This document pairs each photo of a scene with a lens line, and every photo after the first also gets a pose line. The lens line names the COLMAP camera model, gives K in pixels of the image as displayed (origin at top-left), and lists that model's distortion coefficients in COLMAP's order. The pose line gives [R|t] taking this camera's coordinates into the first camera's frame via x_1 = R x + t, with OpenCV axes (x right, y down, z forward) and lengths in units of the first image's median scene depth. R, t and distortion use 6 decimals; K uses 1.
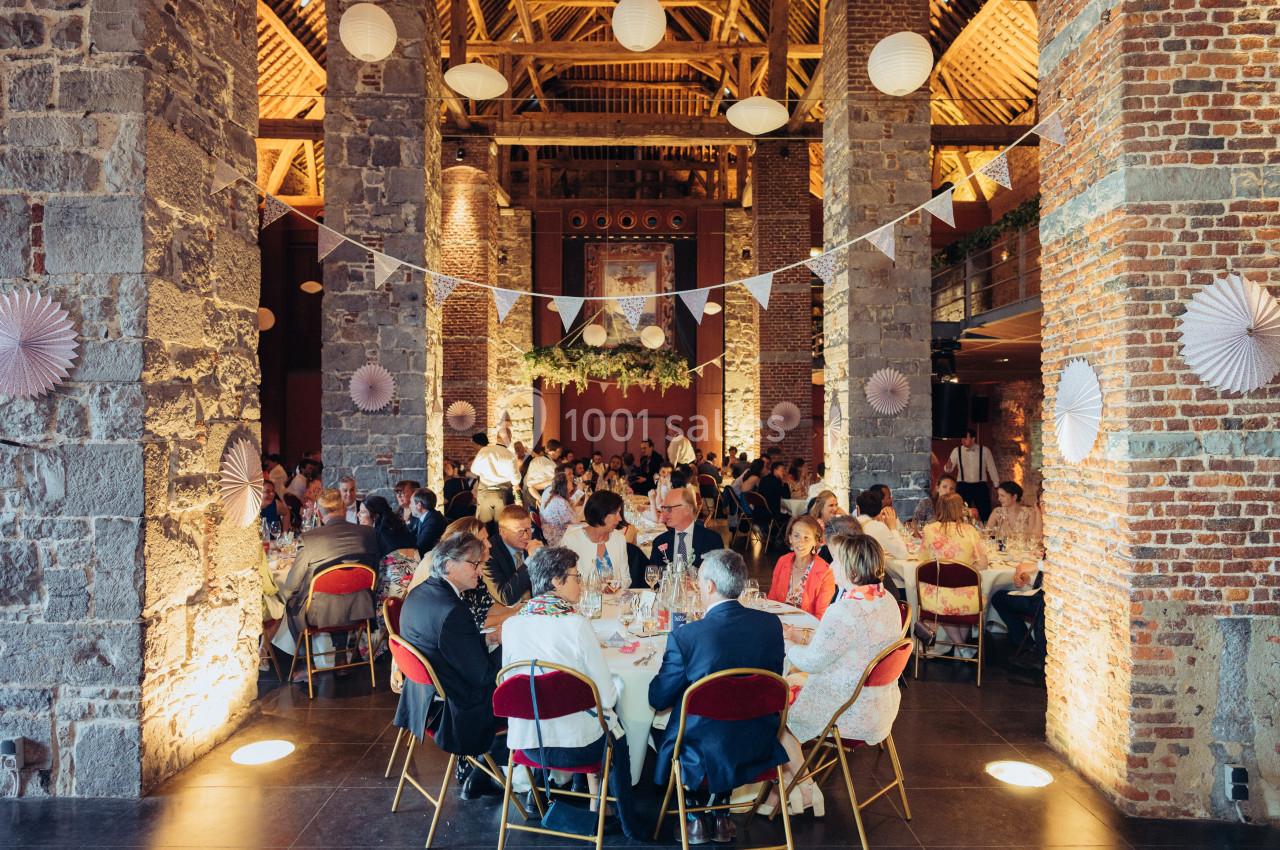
lens RADIAL K [[849.5, 0, 631.3], [0, 849.5, 424.5], [0, 0, 1]] dist [0.000348, 0.001802]
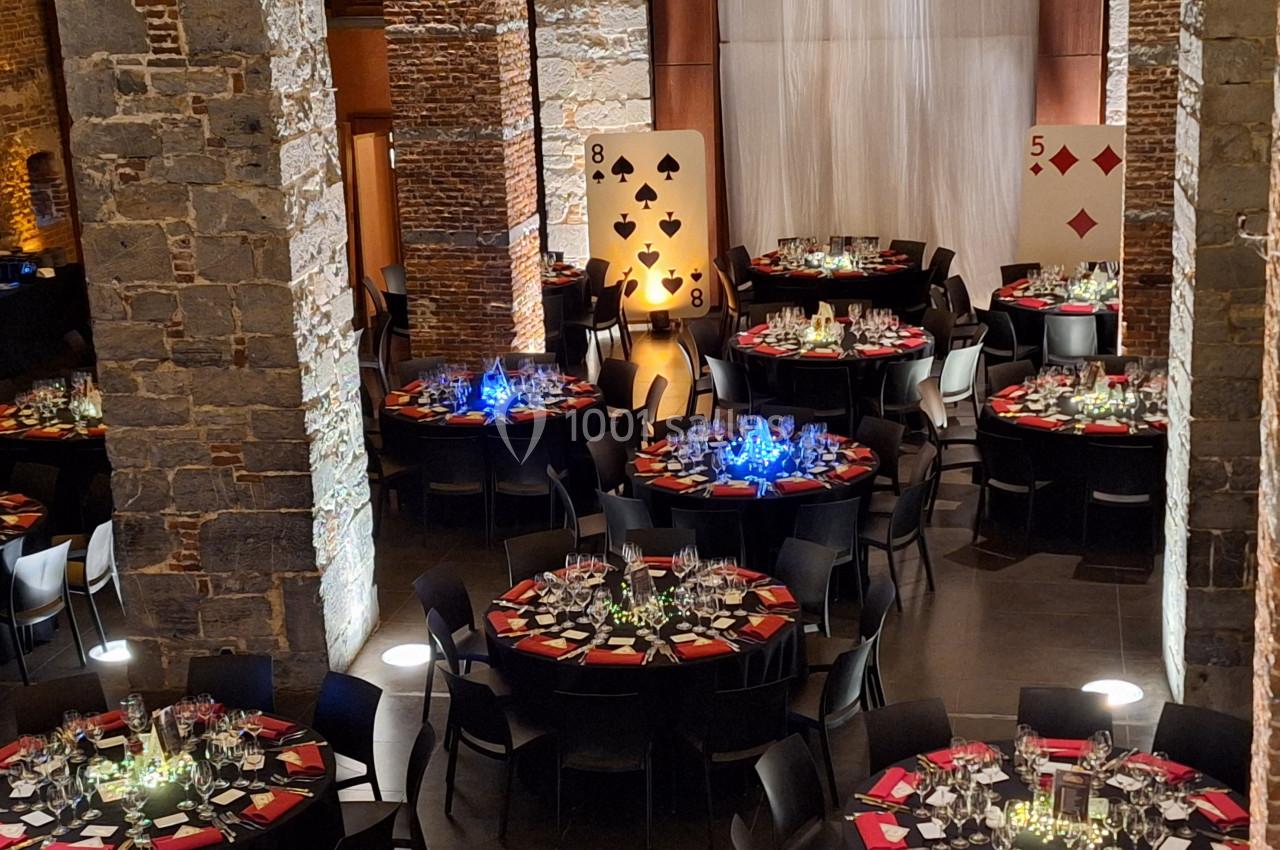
lens RADIAL K [[2068.1, 0, 643.7], [0, 2068.1, 469.6], [0, 0, 1]] dist [0.120112, -0.084684]
pose [[0.981467, 0.016753, -0.190897, 0.183599], [0.037017, 0.960835, 0.274639, -0.277008], [0.188022, -0.276616, 0.942407, -0.106707]]
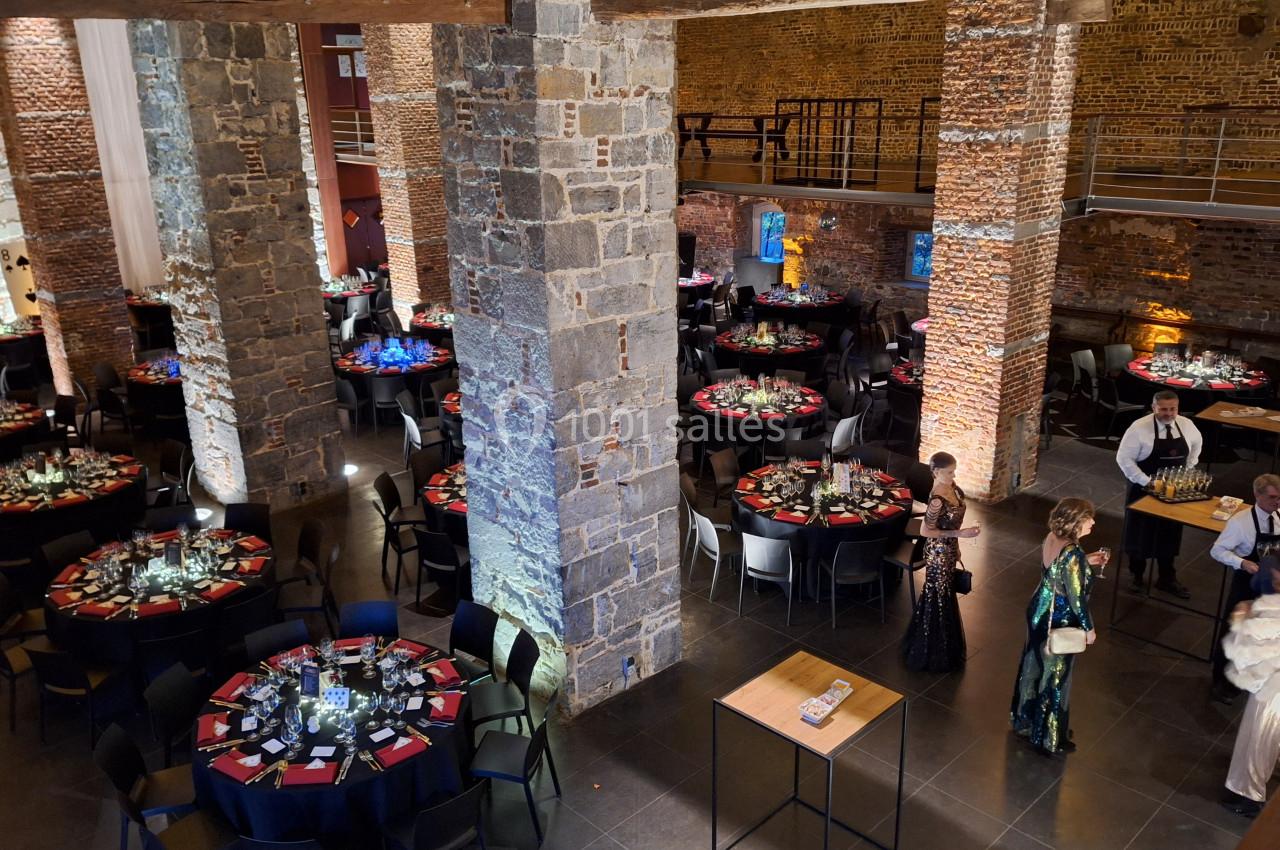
lens RADIAL K [[1038.7, 0, 641.0], [0, 1038.7, 446.3], [0, 0, 1]] dist [0.103223, -0.139839]
pose [[0.717548, -0.244414, 0.652217, -0.809628], [0.020278, 0.943342, 0.331202, -0.279021], [-0.696214, -0.224427, 0.681849, -0.114601]]
